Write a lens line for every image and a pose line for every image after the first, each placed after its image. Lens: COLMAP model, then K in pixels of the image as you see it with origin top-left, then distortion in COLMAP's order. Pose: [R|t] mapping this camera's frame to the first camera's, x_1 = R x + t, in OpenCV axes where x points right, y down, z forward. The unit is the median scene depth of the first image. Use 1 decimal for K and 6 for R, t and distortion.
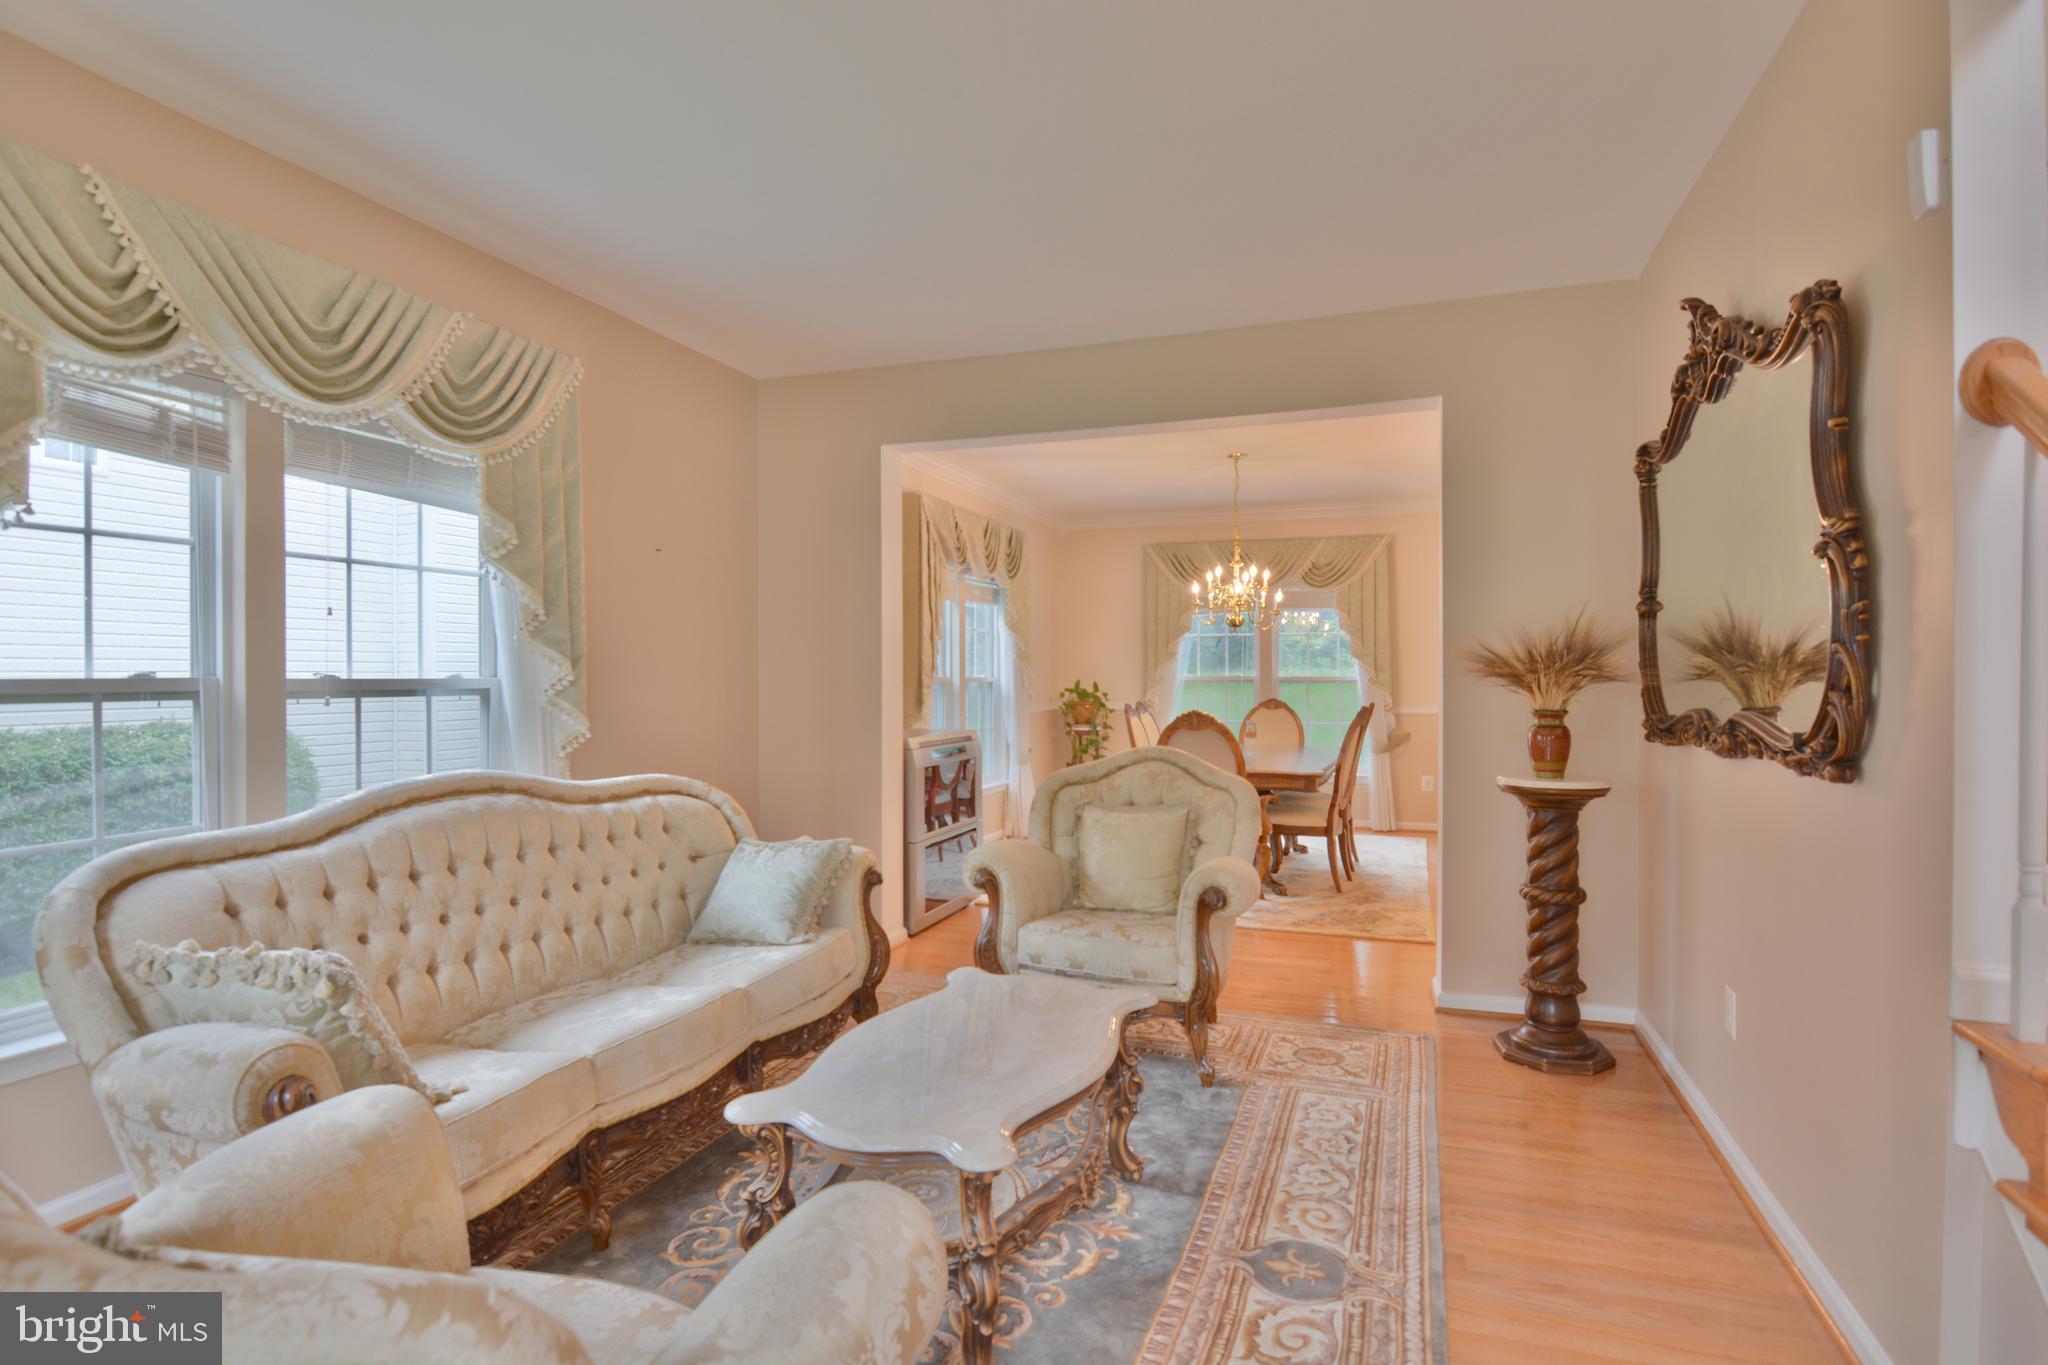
lens RADIAL K [[990.4, 0, 1018.7], [0, 990.4, 681.5], [0, 0, 1]] dist [-0.002616, -0.000020]
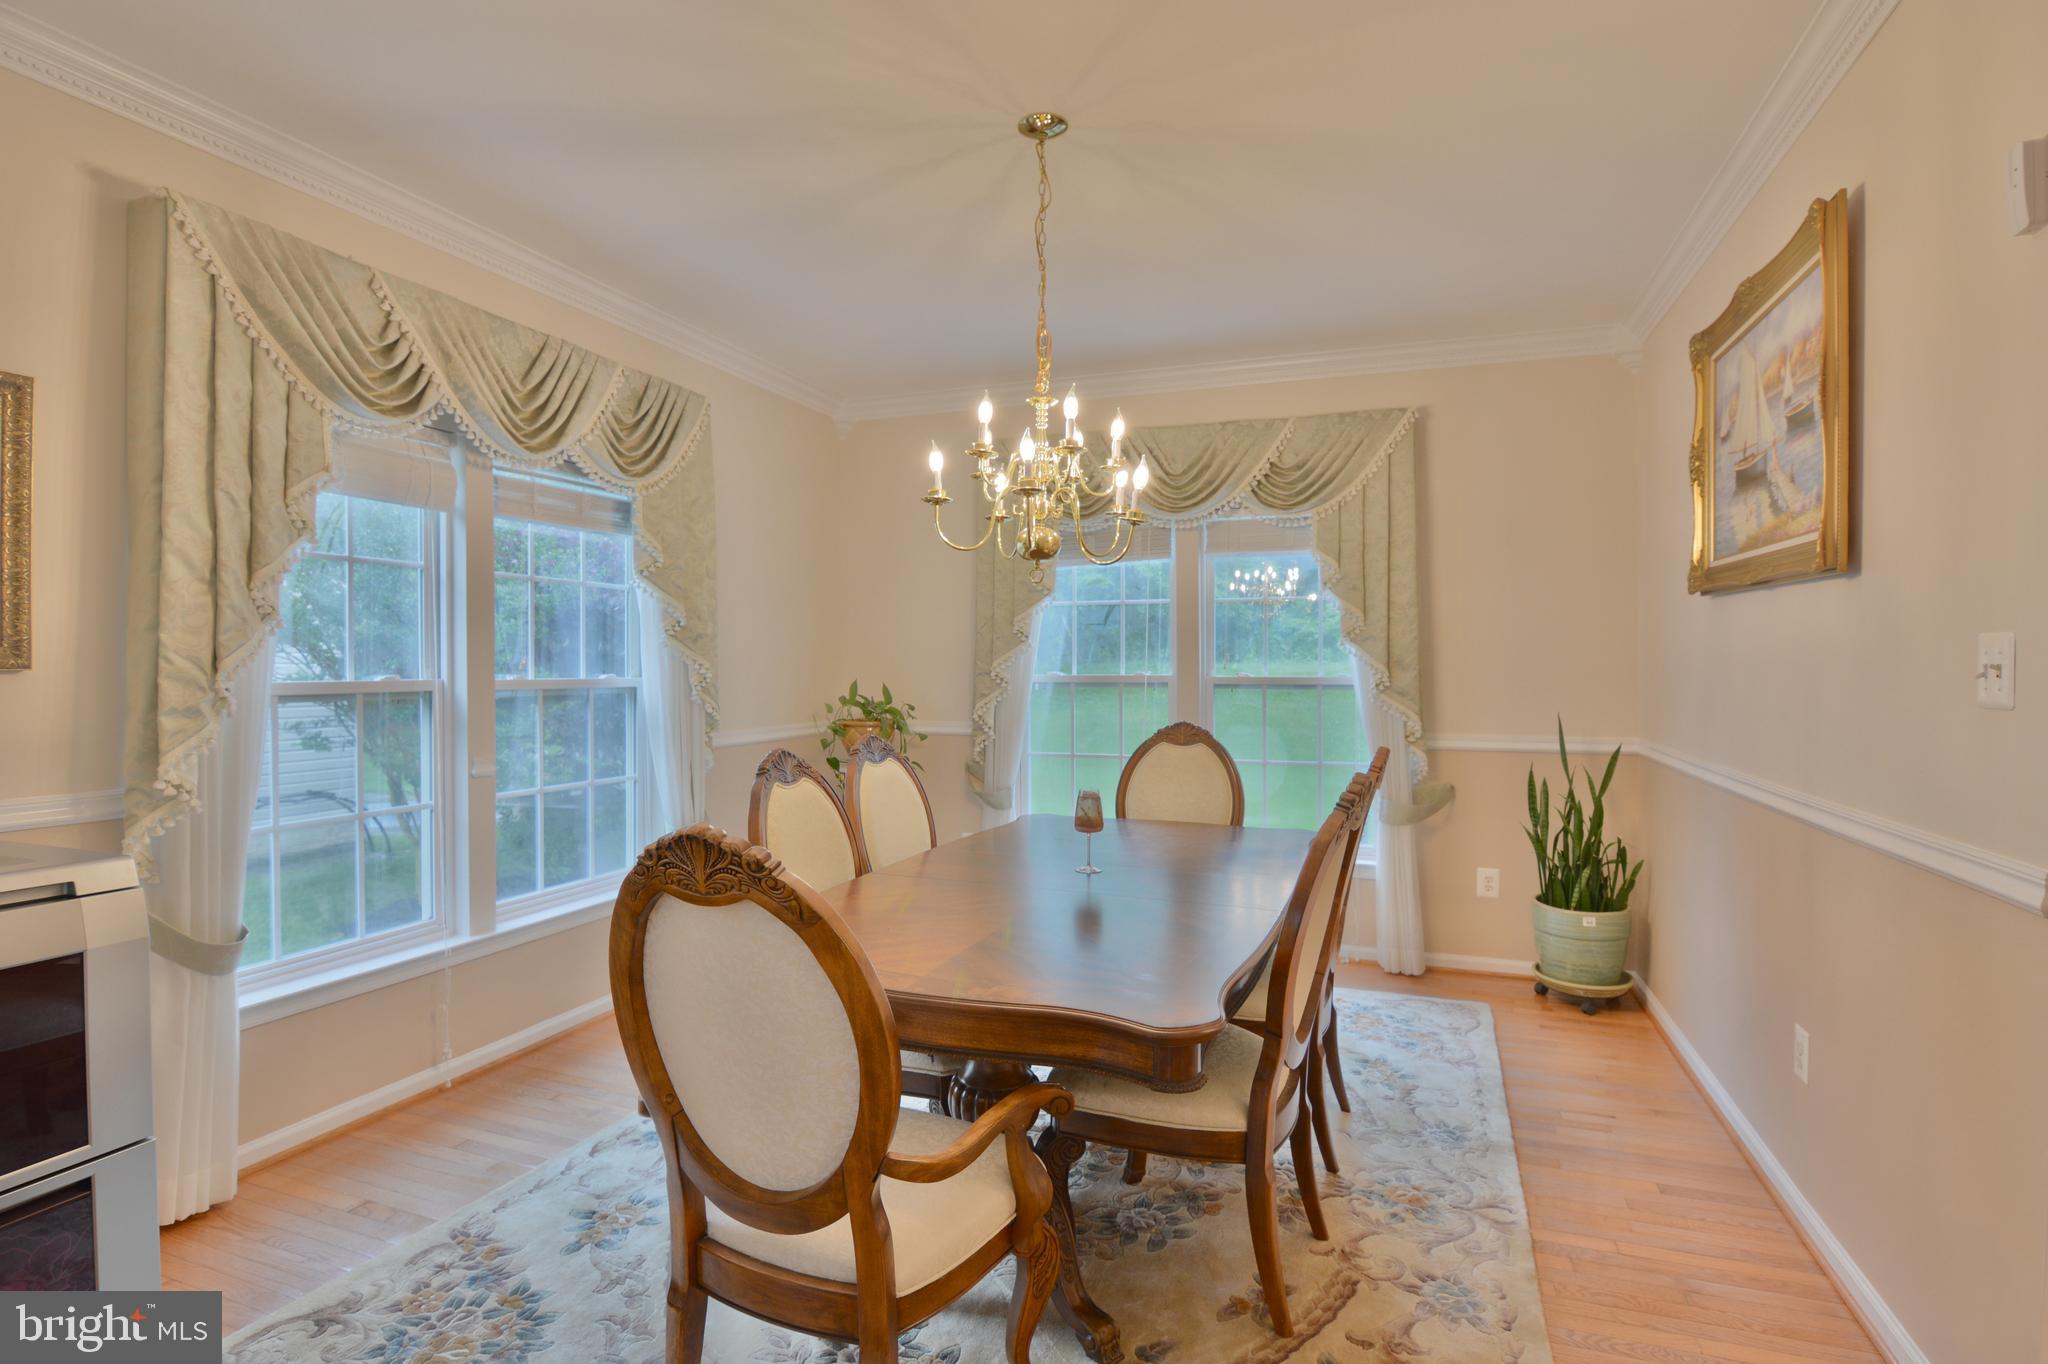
lens RADIAL K [[997.1, 0, 1017.4], [0, 997.1, 672.2], [0, 0, 1]] dist [-0.007708, -0.011234]
pose [[0.999950, 0.002307, -0.009714, 0.165072], [-0.002312, 0.999997, -0.000435, -0.007141], [0.009712, 0.000457, 0.999953, 0.461195]]
